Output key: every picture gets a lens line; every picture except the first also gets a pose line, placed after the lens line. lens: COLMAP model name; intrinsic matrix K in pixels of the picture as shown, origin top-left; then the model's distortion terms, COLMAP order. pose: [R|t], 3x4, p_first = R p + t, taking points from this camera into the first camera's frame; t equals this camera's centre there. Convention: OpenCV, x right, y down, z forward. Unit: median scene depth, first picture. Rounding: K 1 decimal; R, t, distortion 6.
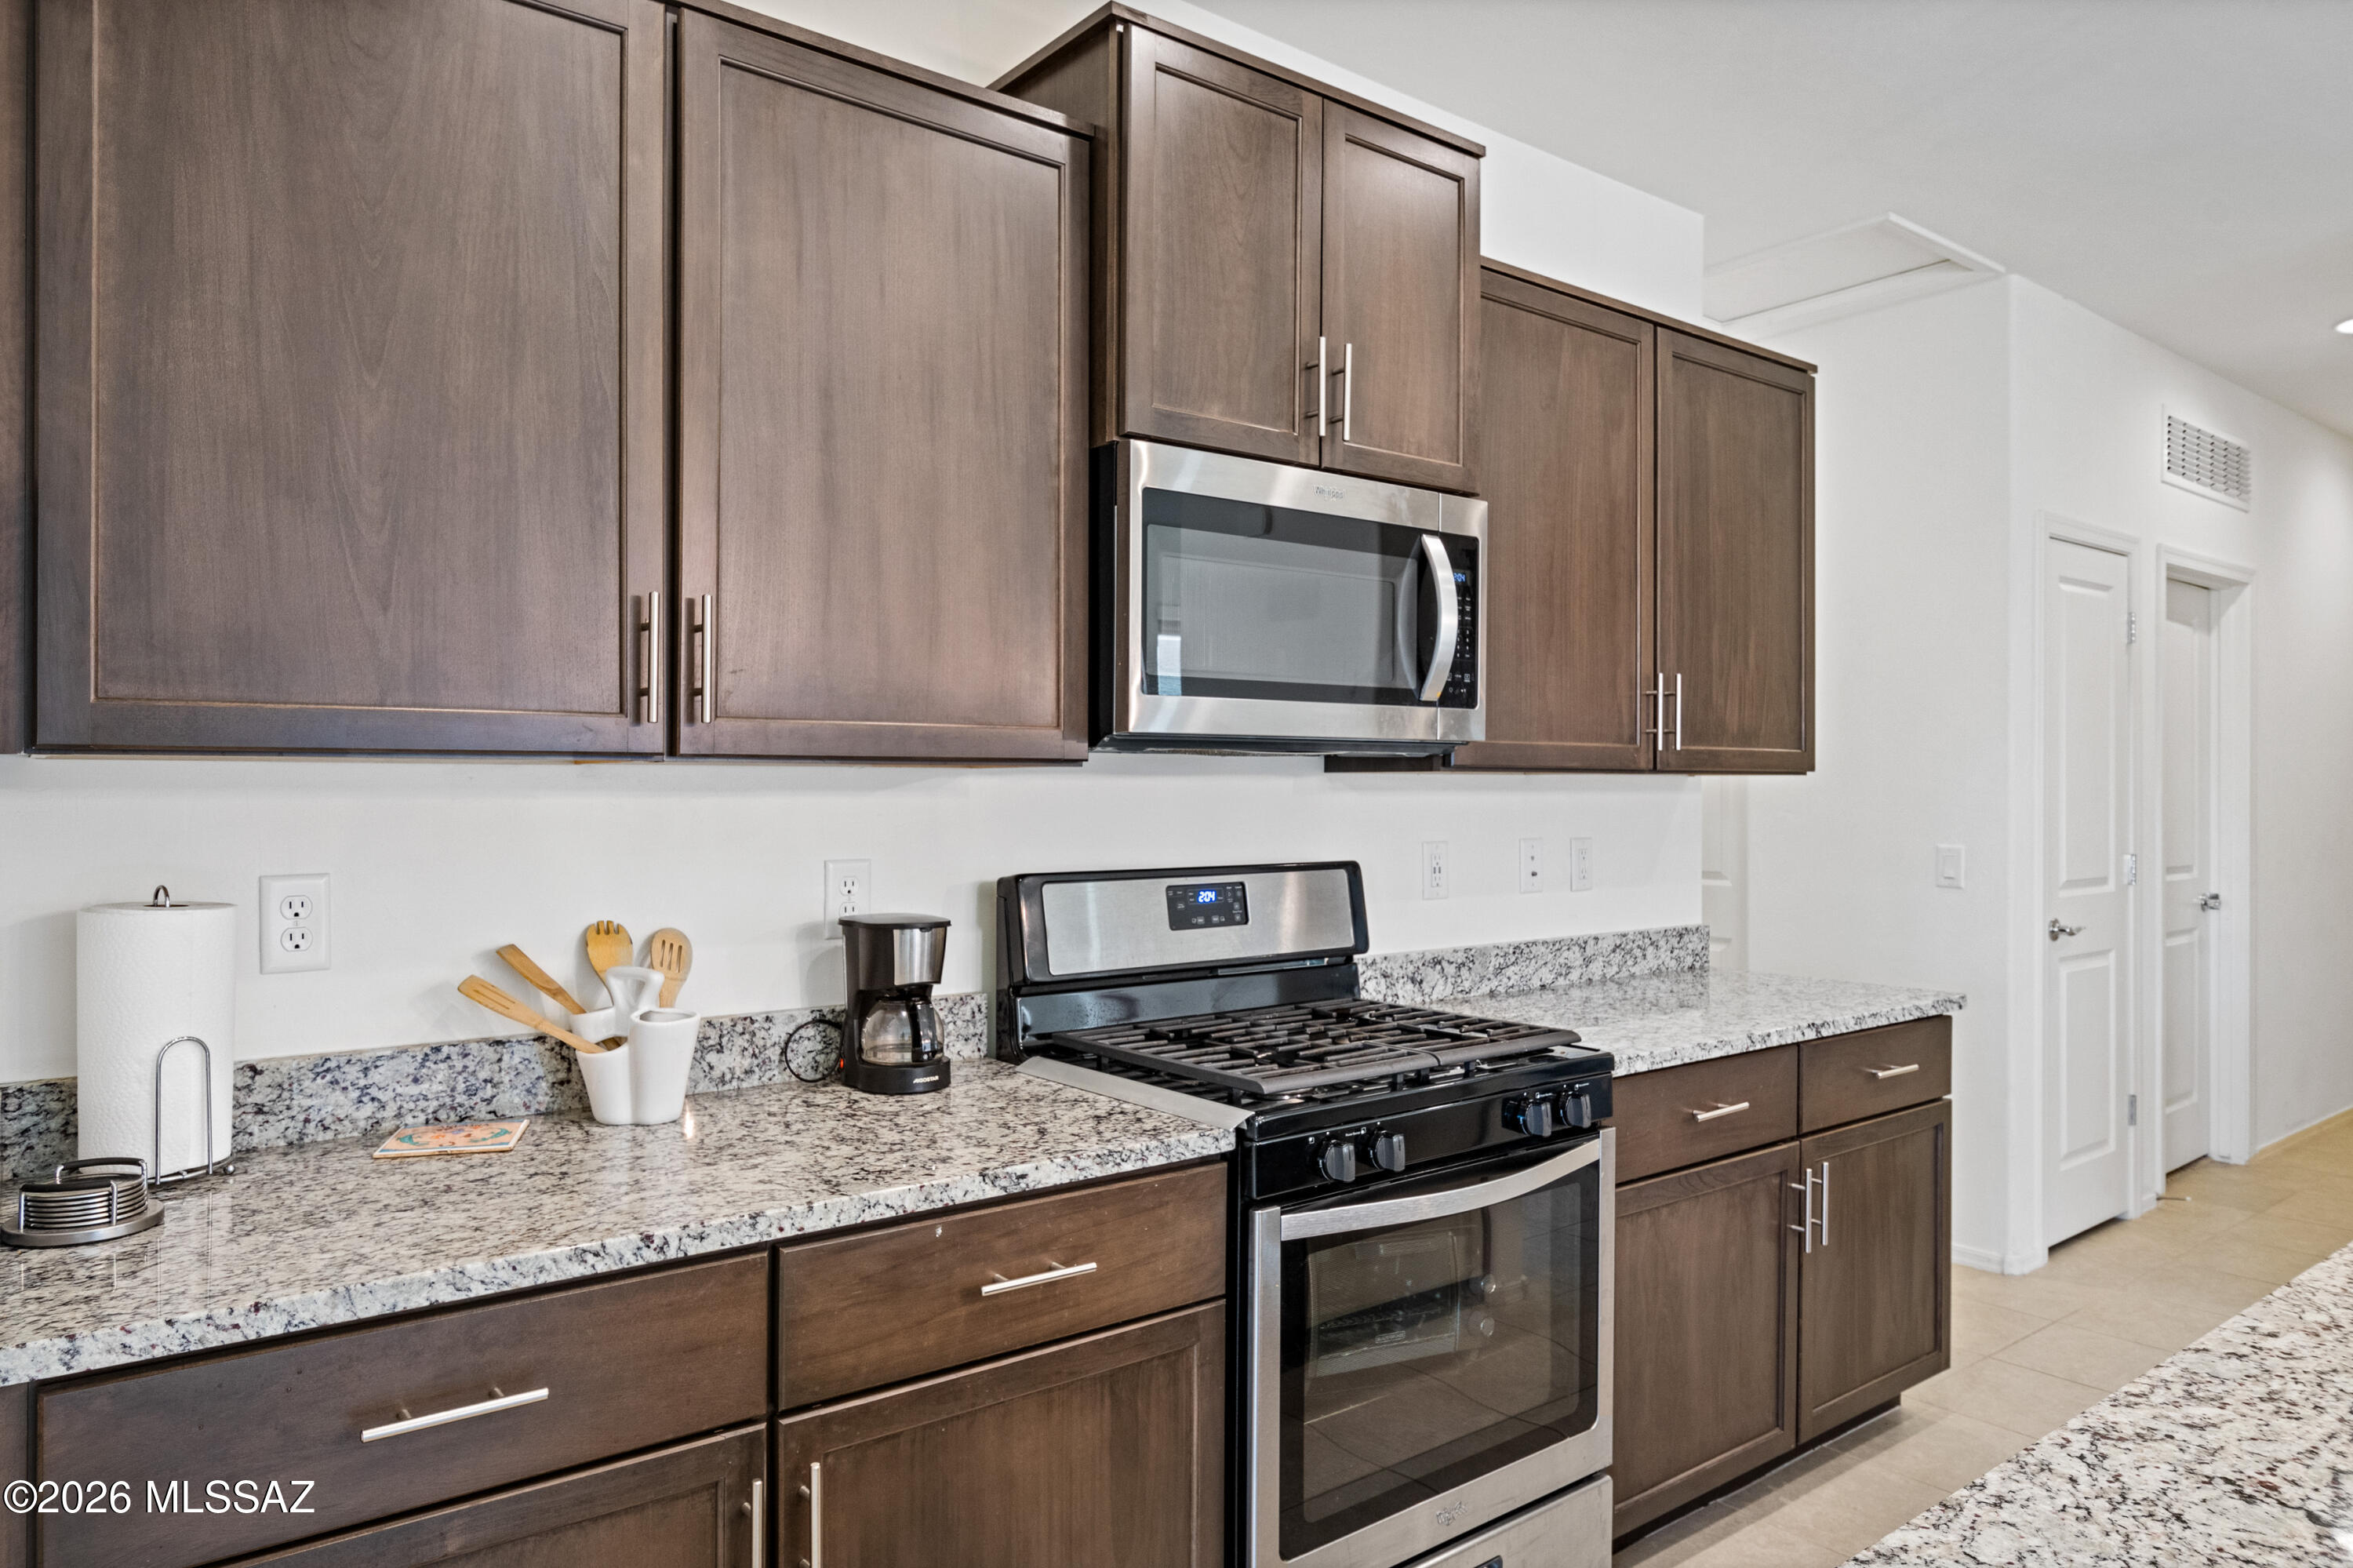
lens RADIAL K [[1503.6, 0, 1171.9], [0, 1503.6, 790.8], [0, 0, 1]] dist [-0.003904, -0.000243]
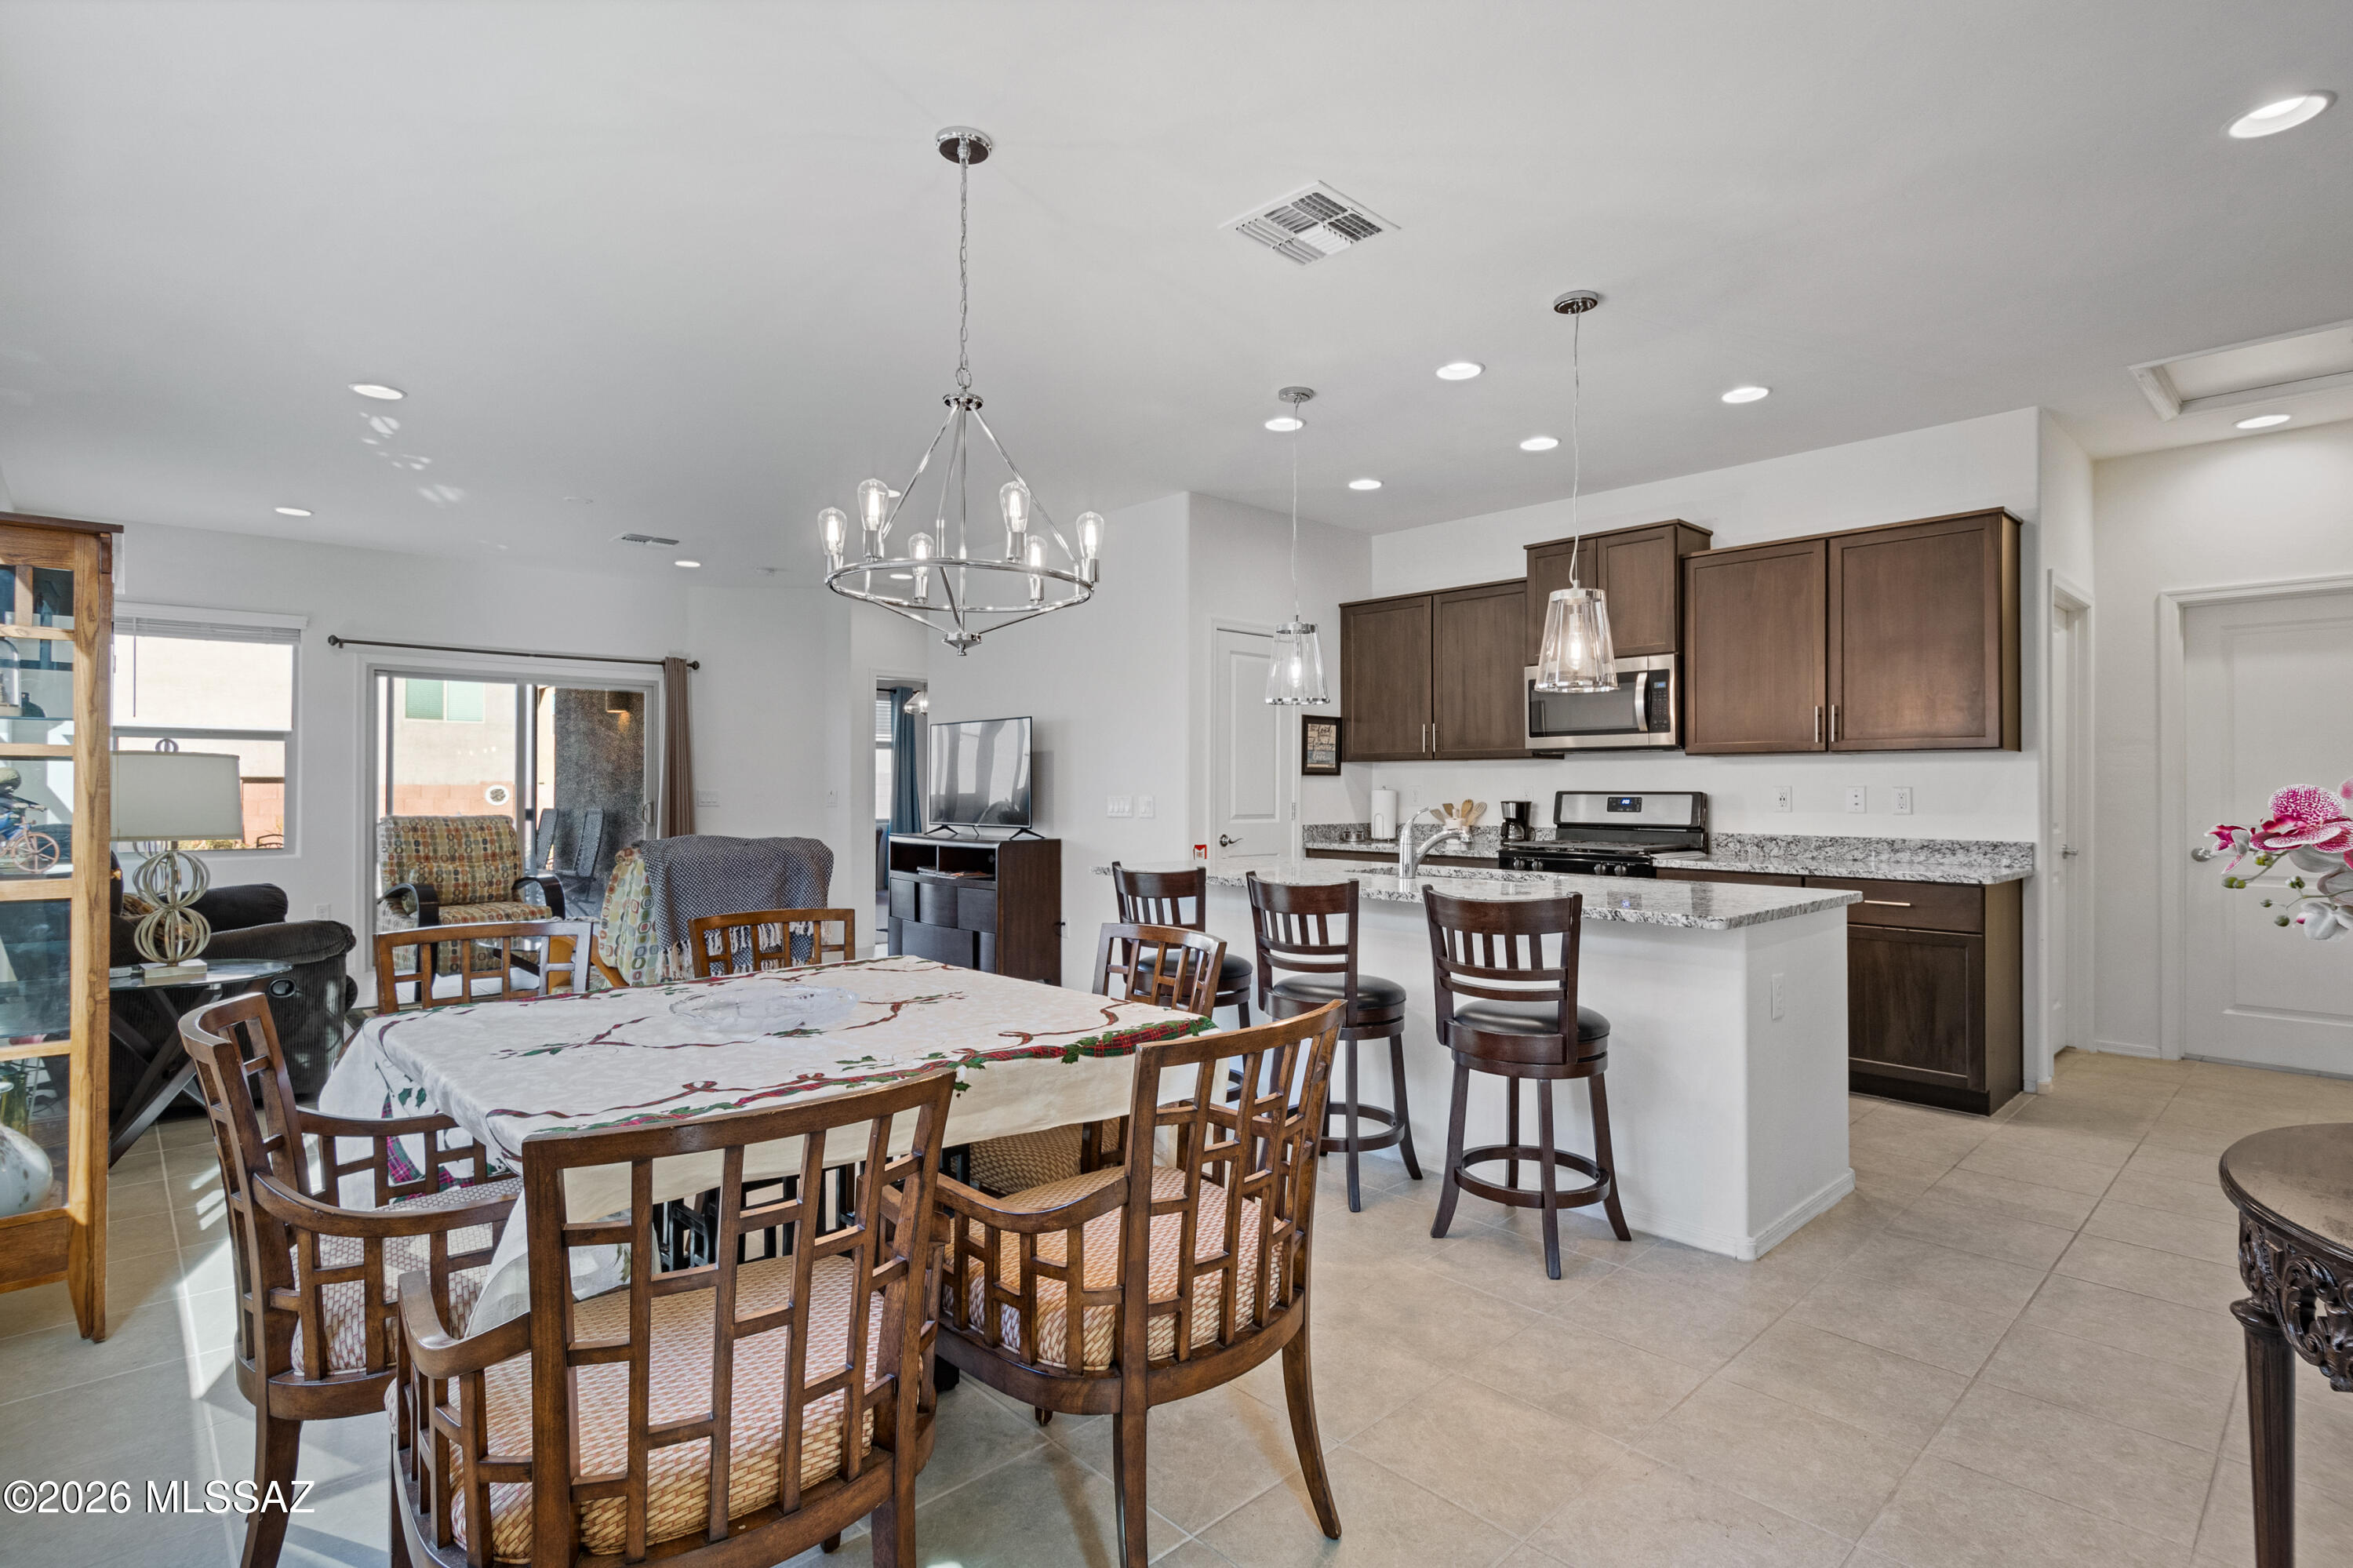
lens RADIAL K [[1122.4, 0, 1173.5], [0, 1122.4, 776.6], [0, 0, 1]] dist [-0.006588, -0.001163]
pose [[0.081038, -0.003098, -0.996706, 1.778685], [-0.000191, 0.999995, -0.003124, 0.024951], [0.996711, 0.000444, 0.081037, -0.032839]]
